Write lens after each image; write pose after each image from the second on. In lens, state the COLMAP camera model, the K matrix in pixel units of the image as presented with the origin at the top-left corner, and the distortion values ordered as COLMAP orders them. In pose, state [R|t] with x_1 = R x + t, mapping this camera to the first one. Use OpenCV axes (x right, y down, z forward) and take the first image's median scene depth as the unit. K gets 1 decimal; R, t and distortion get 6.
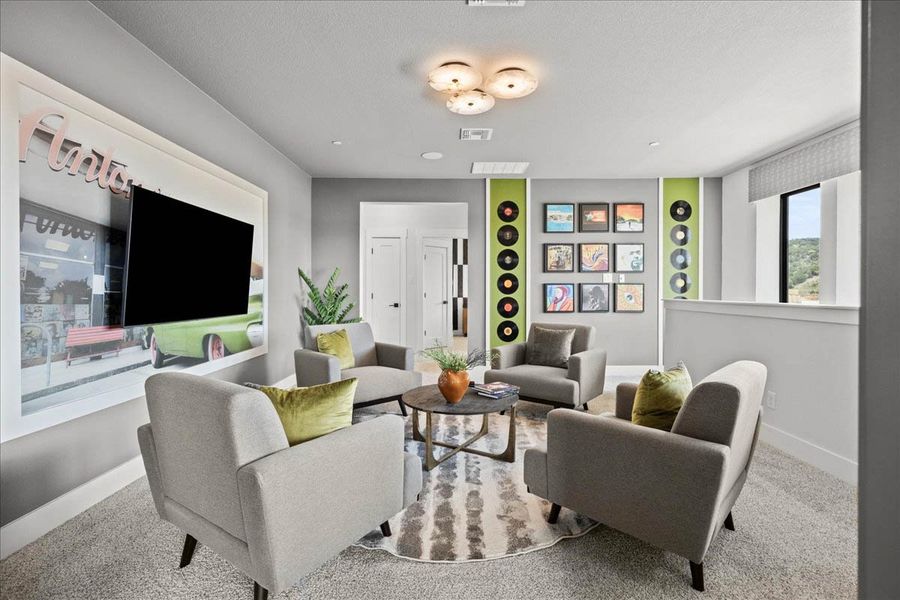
lens RADIAL K [[419.5, 0, 450.1], [0, 419.5, 293.8], [0, 0, 1]] dist [0.000280, -0.000096]
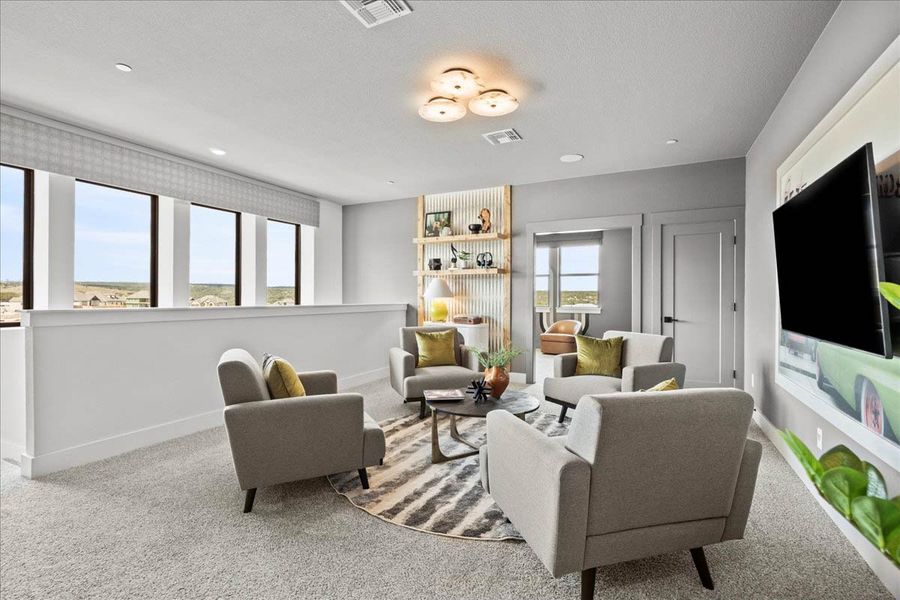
lens RADIAL K [[419.5, 0, 450.1], [0, 419.5, 293.8], [0, 0, 1]] dist [0.000280, -0.000096]
pose [[-0.898815, -0.003751, 0.438312, -0.321567], [-0.003731, 0.999993, 0.000907, -0.015305], [-0.438313, -0.000820, -0.898822, 1.772470]]
